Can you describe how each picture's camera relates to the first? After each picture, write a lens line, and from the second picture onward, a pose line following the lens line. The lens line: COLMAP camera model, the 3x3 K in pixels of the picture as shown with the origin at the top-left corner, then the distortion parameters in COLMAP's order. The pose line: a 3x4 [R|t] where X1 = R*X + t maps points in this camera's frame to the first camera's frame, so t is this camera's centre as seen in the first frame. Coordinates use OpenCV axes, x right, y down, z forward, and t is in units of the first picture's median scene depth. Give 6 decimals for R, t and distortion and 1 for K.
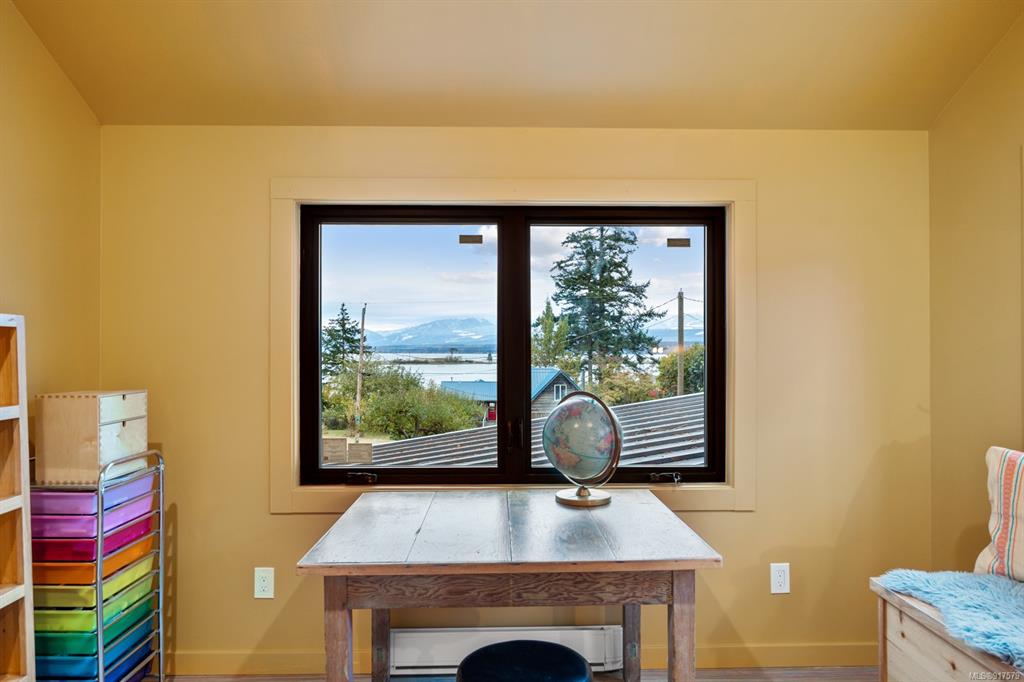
lens RADIAL K [[663.7, 0, 514.5], [0, 663.7, 352.2], [0, 0, 1]] dist [0.001306, 0.000798]
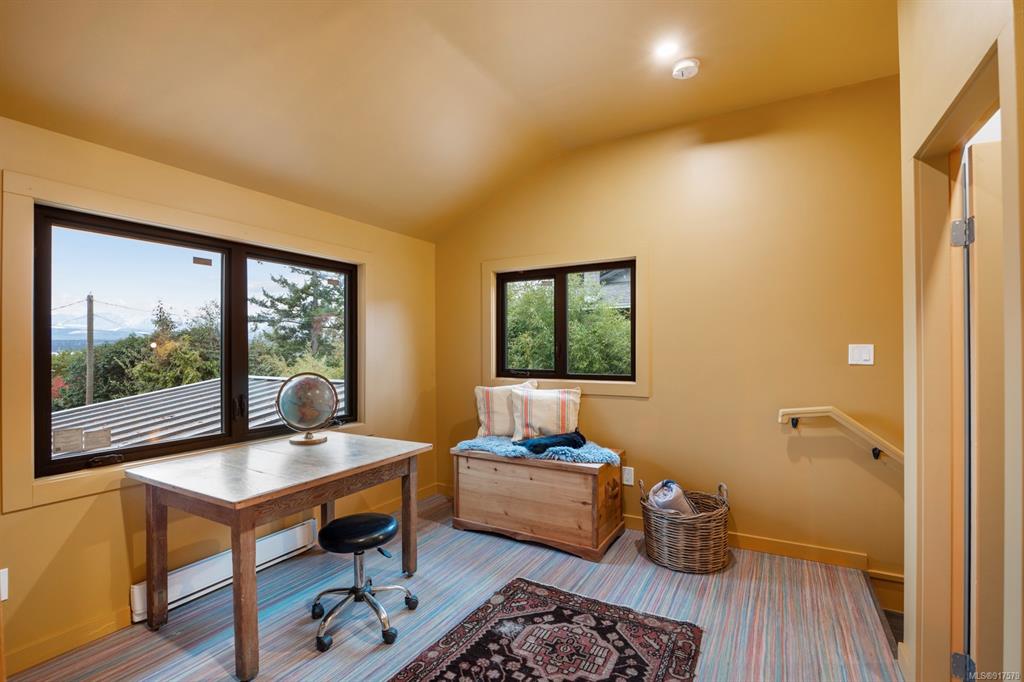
lens RADIAL K [[460.0, 0, 509.8], [0, 460.0, 347.6], [0, 0, 1]] dist [-0.001952, -0.000229]
pose [[0.527944, -0.001099, 0.849278, -0.562274], [0.003787, 0.999992, -0.001060, 0.002960], [-0.849271, 0.003776, 0.527944, 0.011134]]
